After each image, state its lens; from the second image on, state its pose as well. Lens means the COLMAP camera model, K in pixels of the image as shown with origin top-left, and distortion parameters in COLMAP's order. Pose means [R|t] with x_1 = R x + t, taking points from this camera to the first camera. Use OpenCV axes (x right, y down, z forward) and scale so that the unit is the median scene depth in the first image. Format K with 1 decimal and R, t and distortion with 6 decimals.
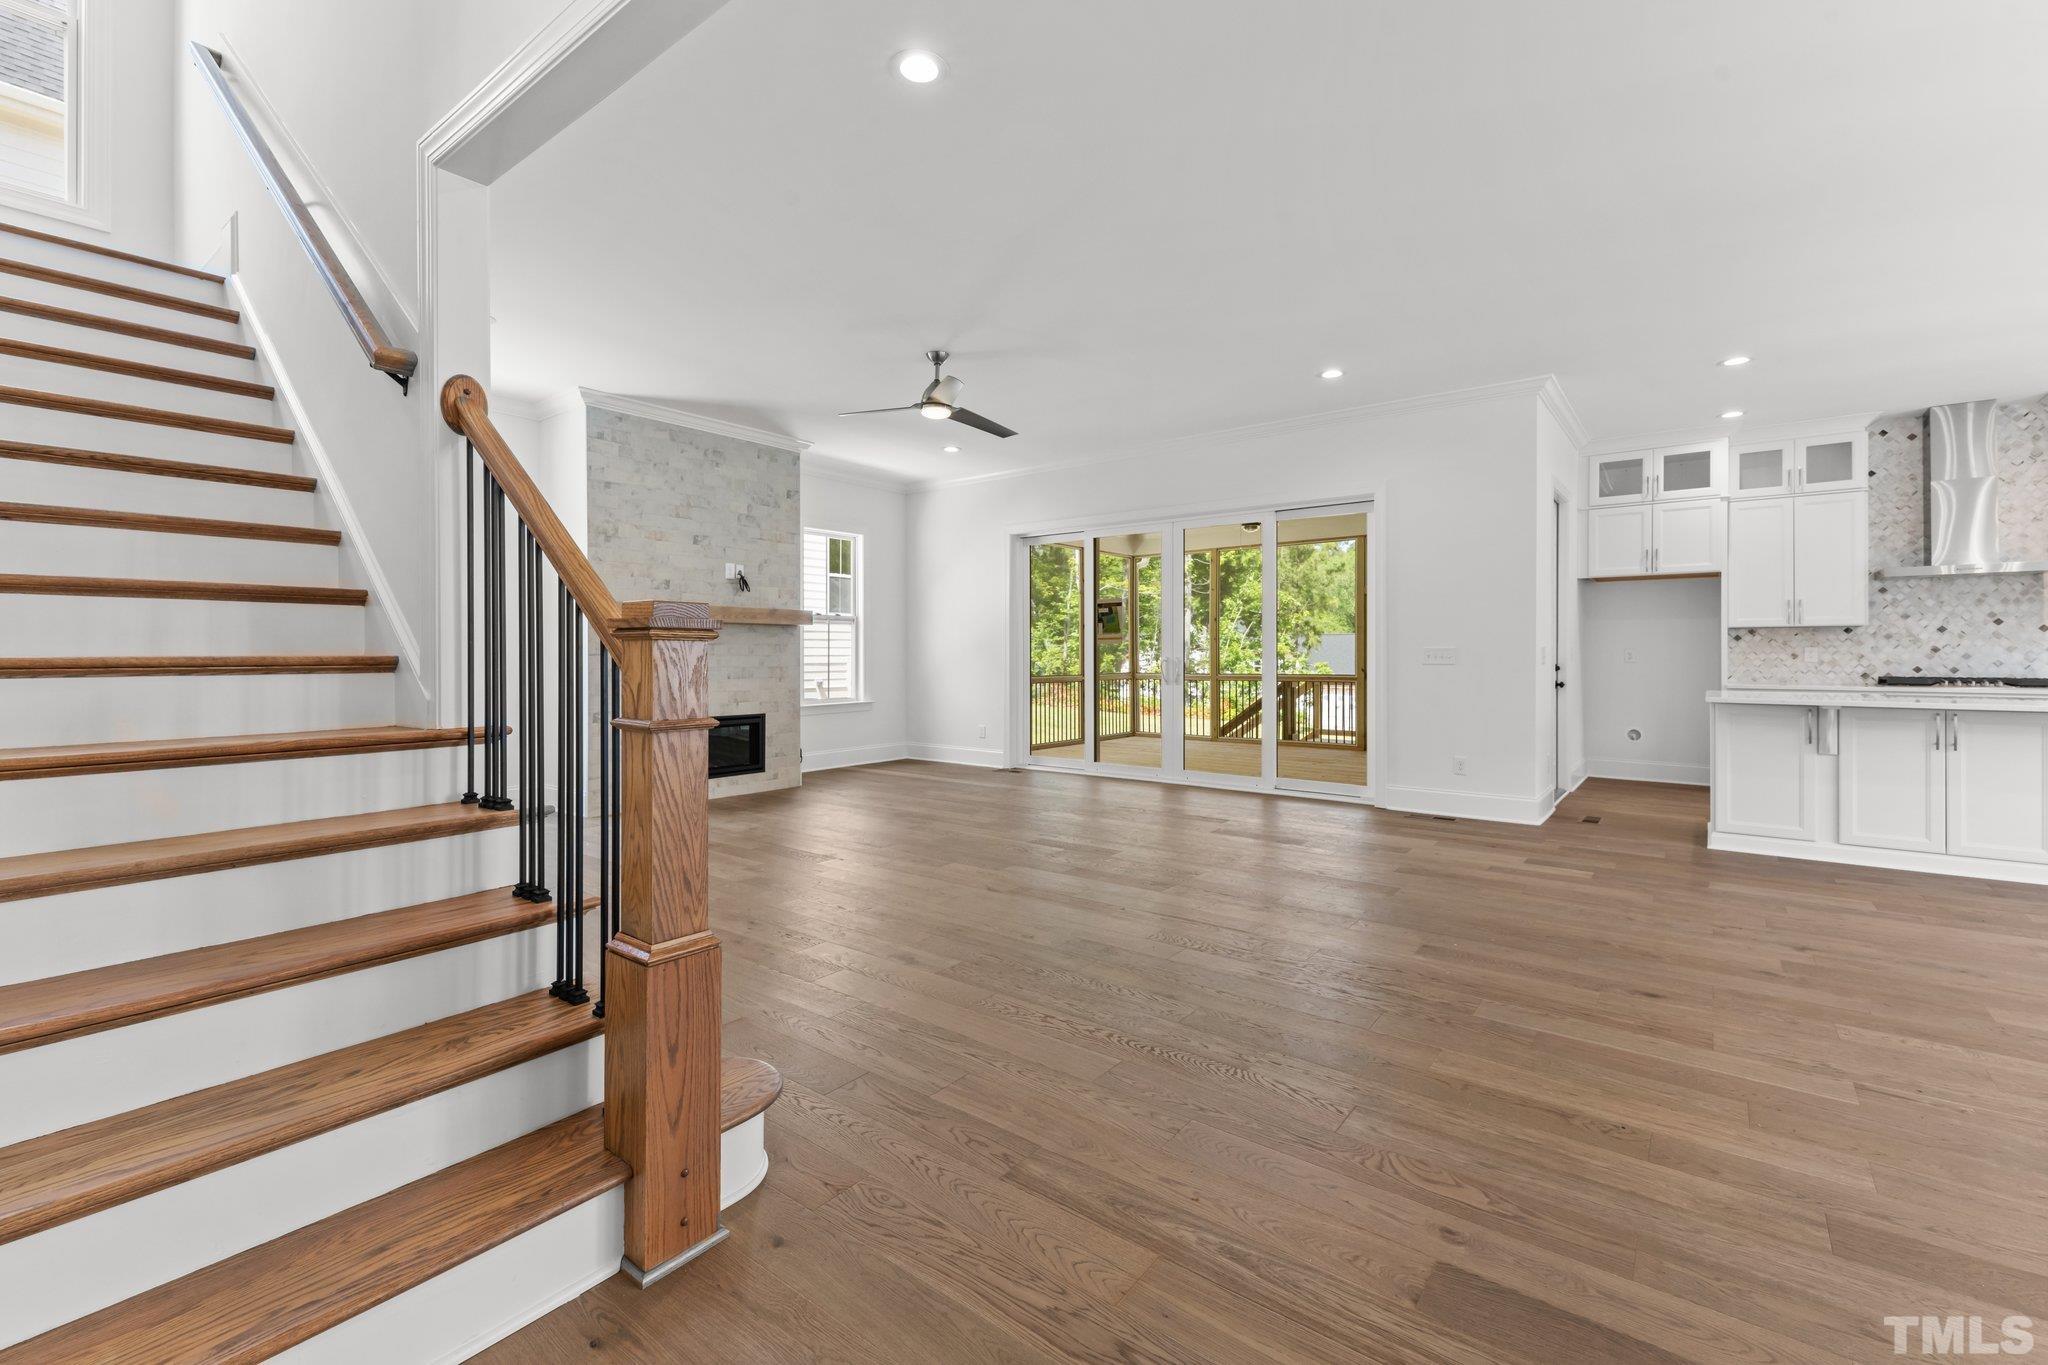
lens RADIAL K [[883.9, 0, 1012.8], [0, 883.9, 658.1], [0, 0, 1]] dist [0.016477, -0.000582]
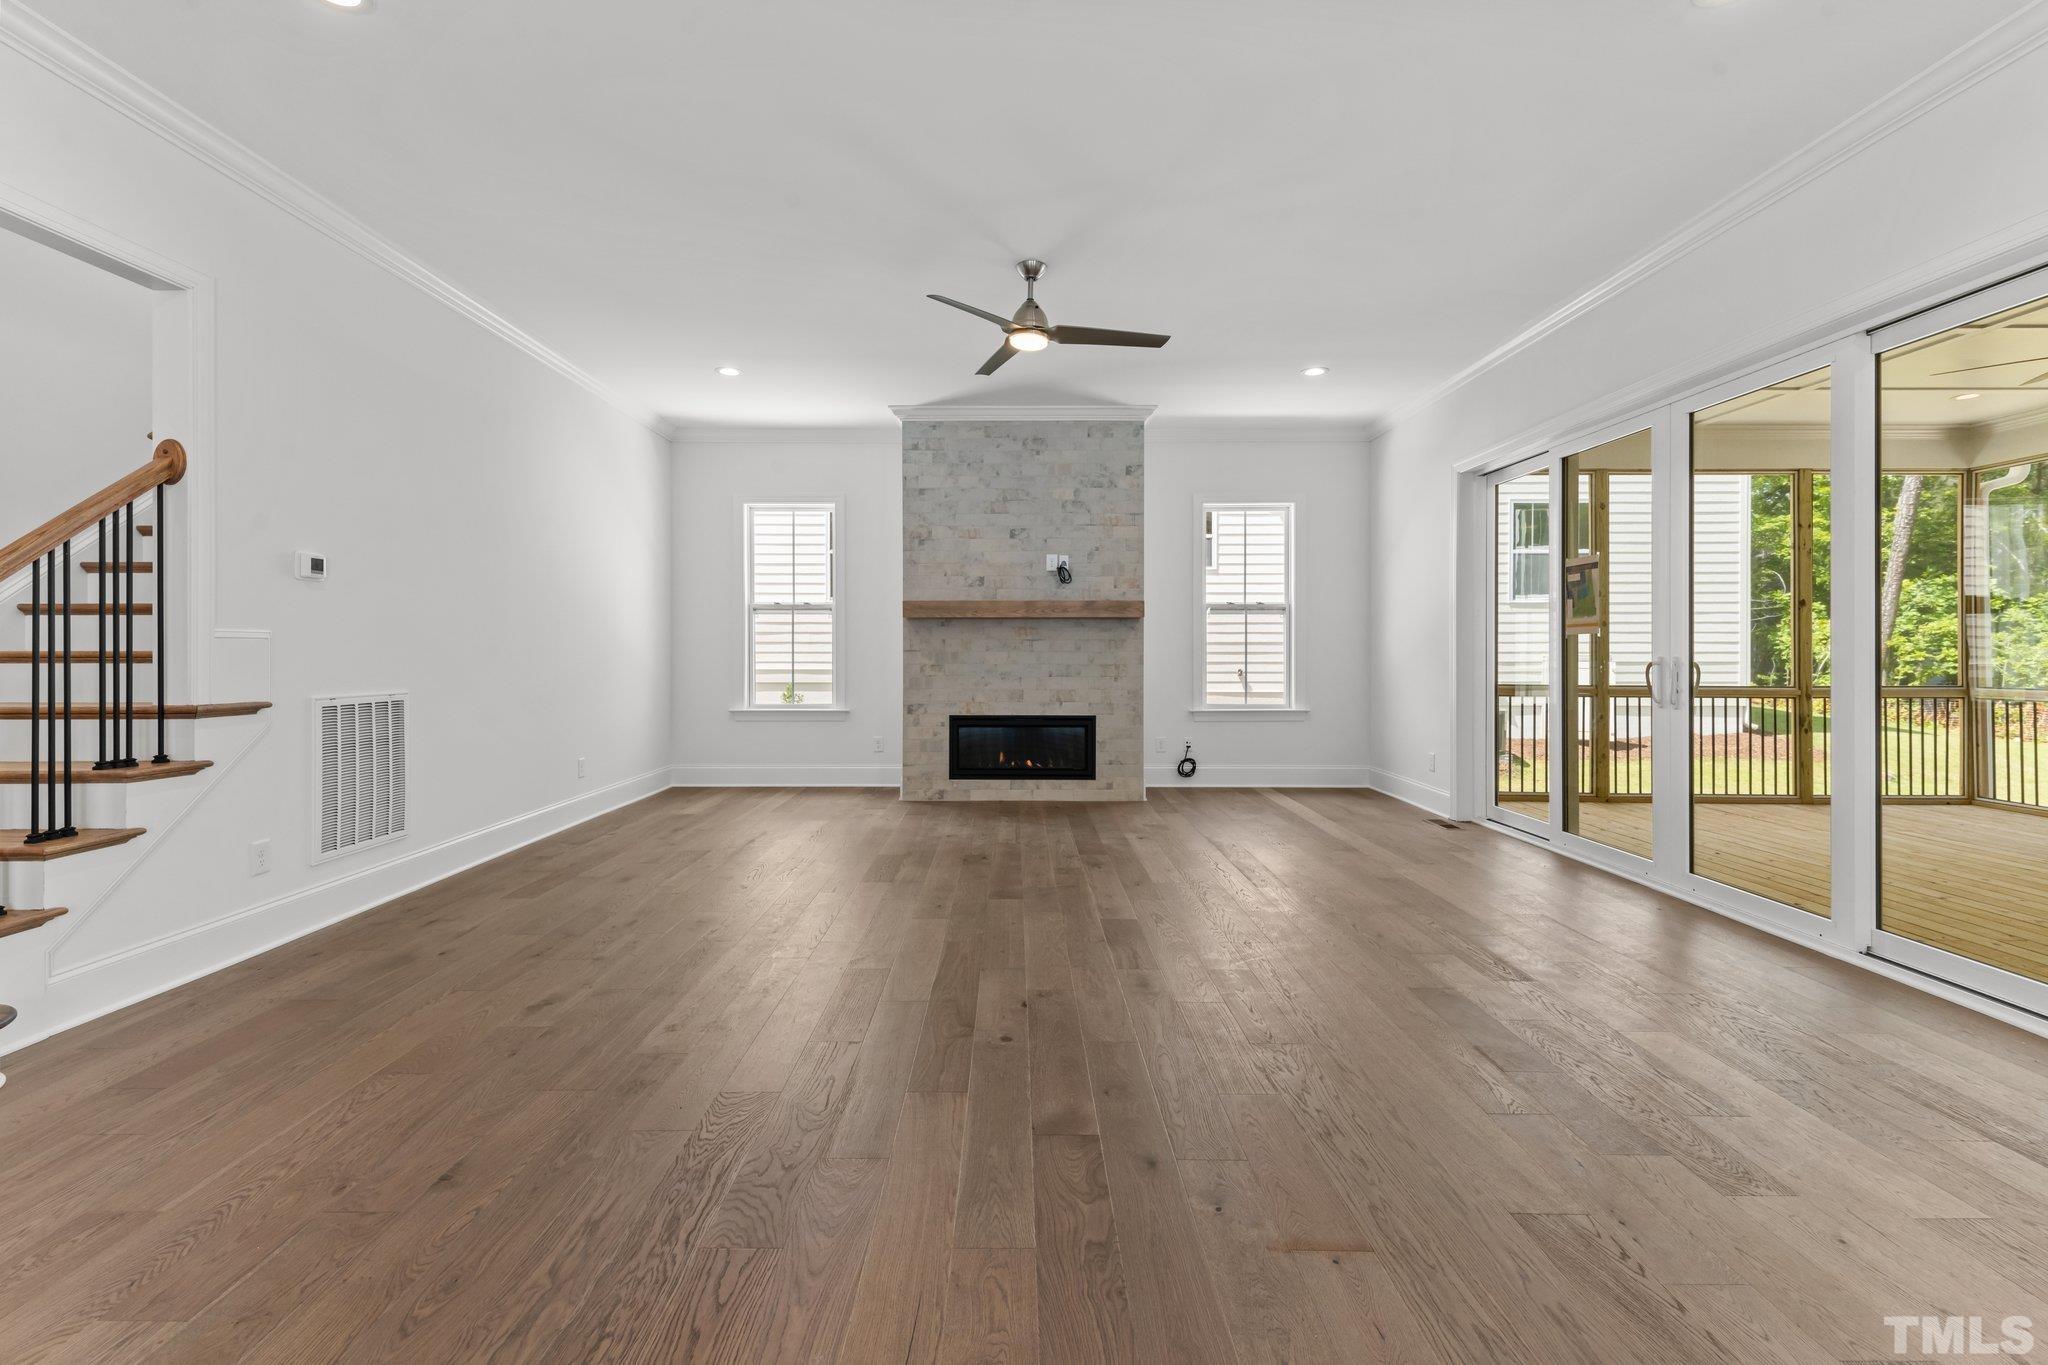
lens RADIAL K [[883.9, 0, 1014.6], [0, 883.9, 649.2], [0, 0, 1]] dist [0.016477, -0.000582]
pose [[0.612896, -0.001810, -0.790162, 0.421080], [-0.004558, 0.999973, -0.005826, -0.000508], [0.790151, 0.007172, 0.612871, 0.411844]]
